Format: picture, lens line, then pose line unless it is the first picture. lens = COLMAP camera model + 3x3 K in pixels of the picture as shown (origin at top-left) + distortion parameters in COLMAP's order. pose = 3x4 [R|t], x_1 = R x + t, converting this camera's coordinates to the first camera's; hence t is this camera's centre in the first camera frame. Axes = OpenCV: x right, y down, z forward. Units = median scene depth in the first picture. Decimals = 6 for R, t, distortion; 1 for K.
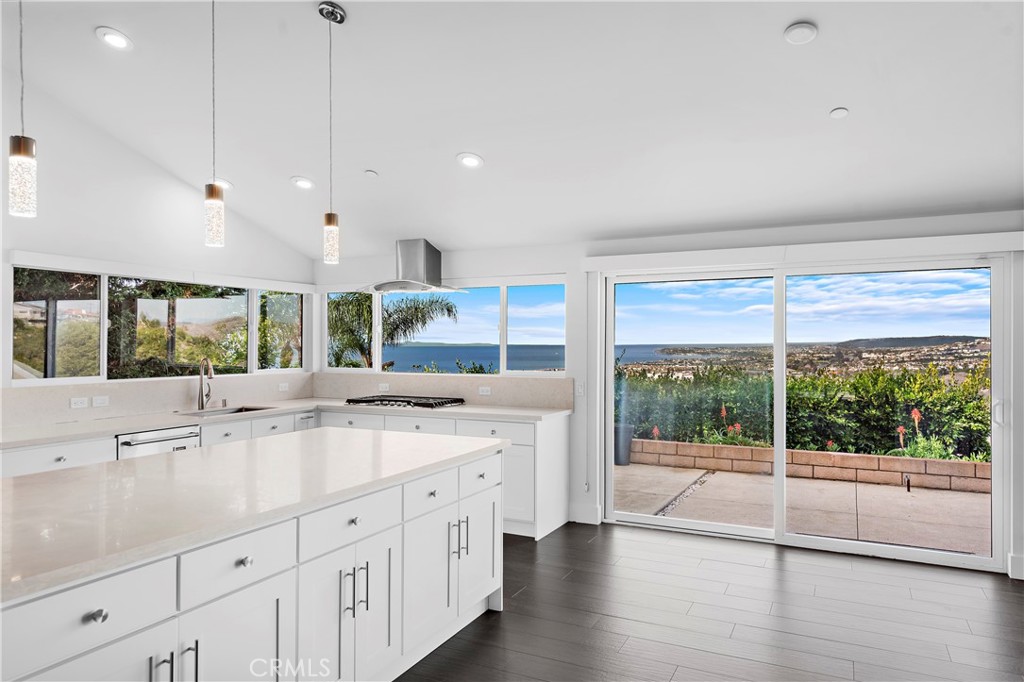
lens RADIAL K [[685.4, 0, 519.3], [0, 685.4, 335.7], [0, 0, 1]] dist [0.022789, -0.002718]
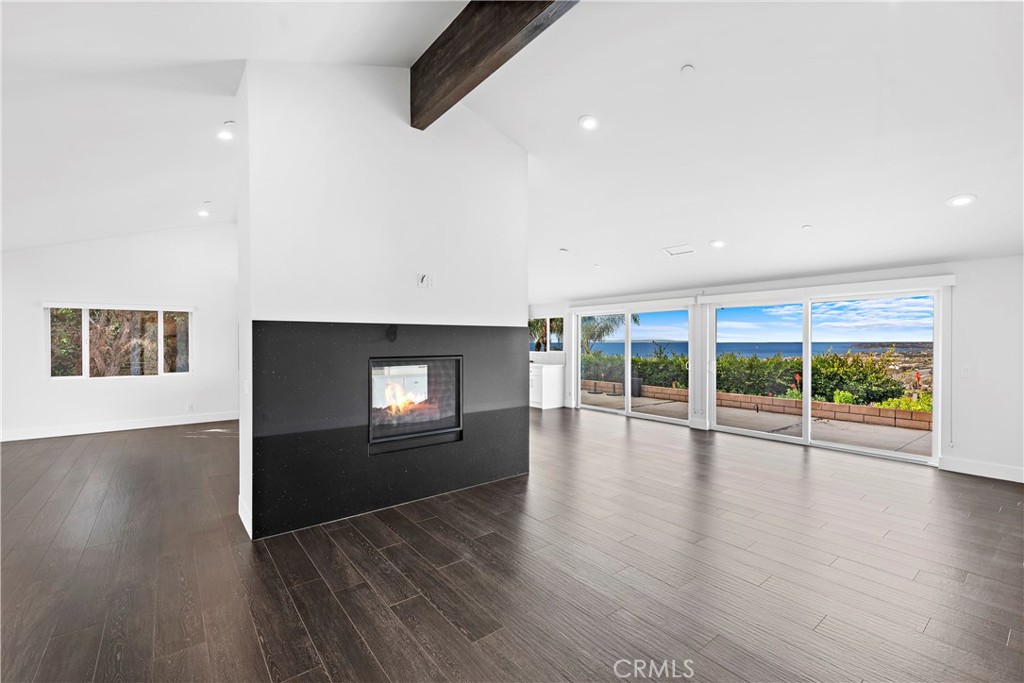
lens RADIAL K [[459.2, 0, 511.1], [0, 459.2, 341.9], [0, 0, 1]] dist [0.002253, 0.000142]
pose [[0.888490, -0.003313, -0.458885, 0.710184], [0.009853, 0.999881, 0.011860, -0.004741], [0.458791, -0.015059, 0.888417, -0.681920]]
